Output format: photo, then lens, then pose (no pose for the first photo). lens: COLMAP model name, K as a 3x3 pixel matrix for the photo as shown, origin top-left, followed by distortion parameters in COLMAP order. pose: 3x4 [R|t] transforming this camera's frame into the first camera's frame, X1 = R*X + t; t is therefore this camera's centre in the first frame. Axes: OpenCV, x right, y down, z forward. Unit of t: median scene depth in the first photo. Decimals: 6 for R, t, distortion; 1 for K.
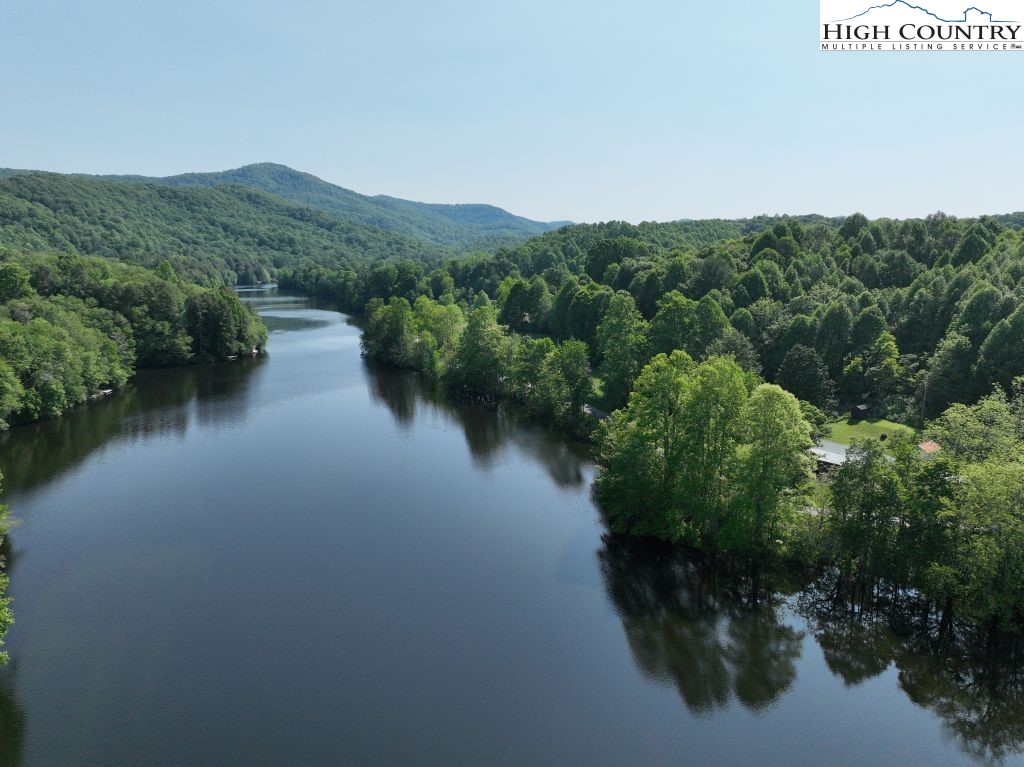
lens RADIAL K [[715.1, 0, 512.0], [0, 715.1, 383.5], [0, 0, 1]] dist [-0.009085, 0.021906]
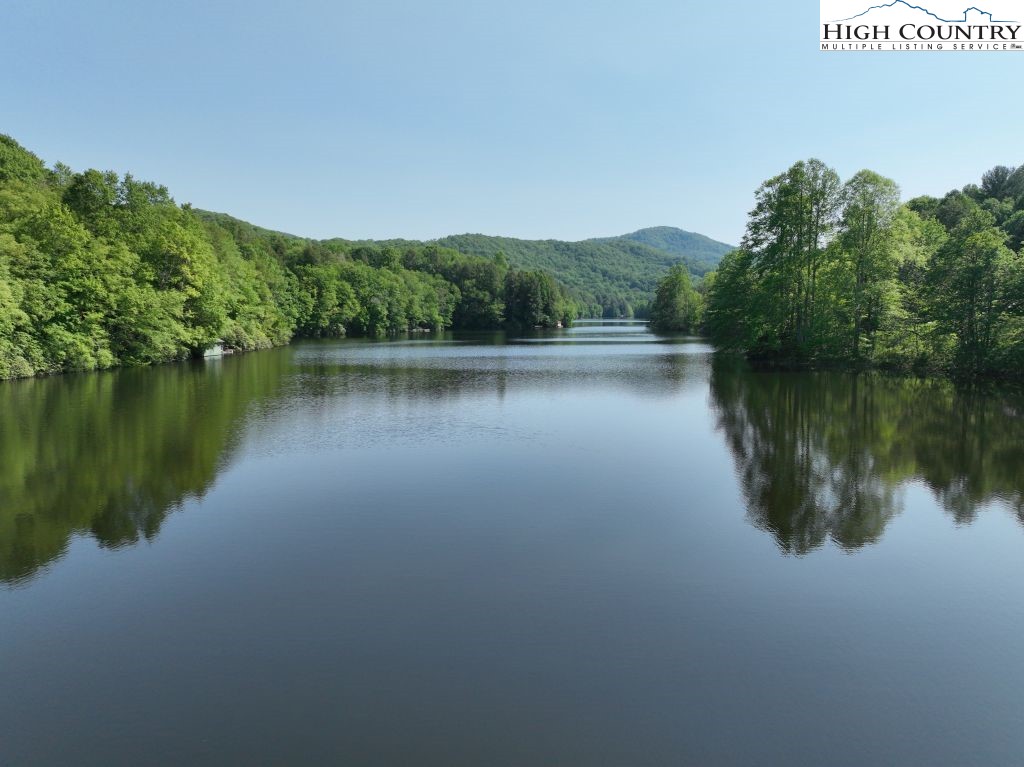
lens RADIAL K [[715.1, 0, 512.0], [0, 715.1, 383.5], [0, 0, 1]] dist [-0.009085, 0.021906]
pose [[0.860380, 0.049486, -0.507244, 0.171565], [-0.095788, 0.993240, -0.065574, 0.143738], [0.500570, 0.105007, 0.859304, 0.004717]]
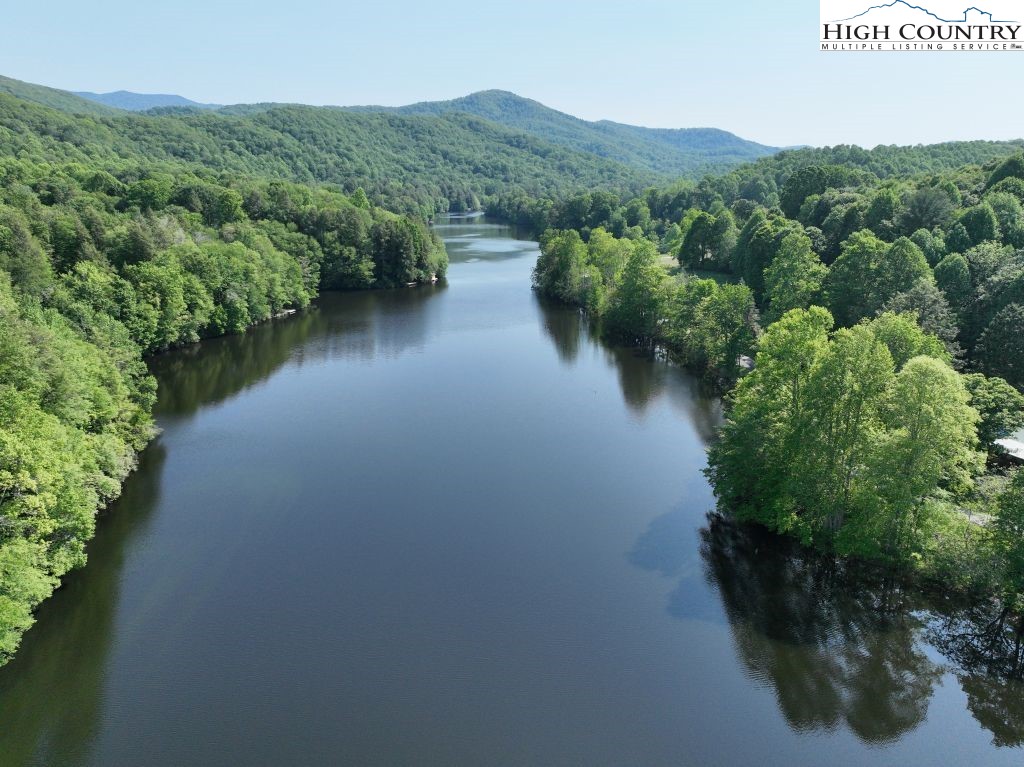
lens RADIAL K [[715.1, 0, 512.0], [0, 715.1, 383.5], [0, 0, 1]] dist [-0.009085, 0.021906]
pose [[0.955066, 0.084708, -0.284030, 0.058163], [-0.057153, 0.992939, 0.103948, -0.009919], [0.290830, -0.083044, 0.953164, 0.047152]]
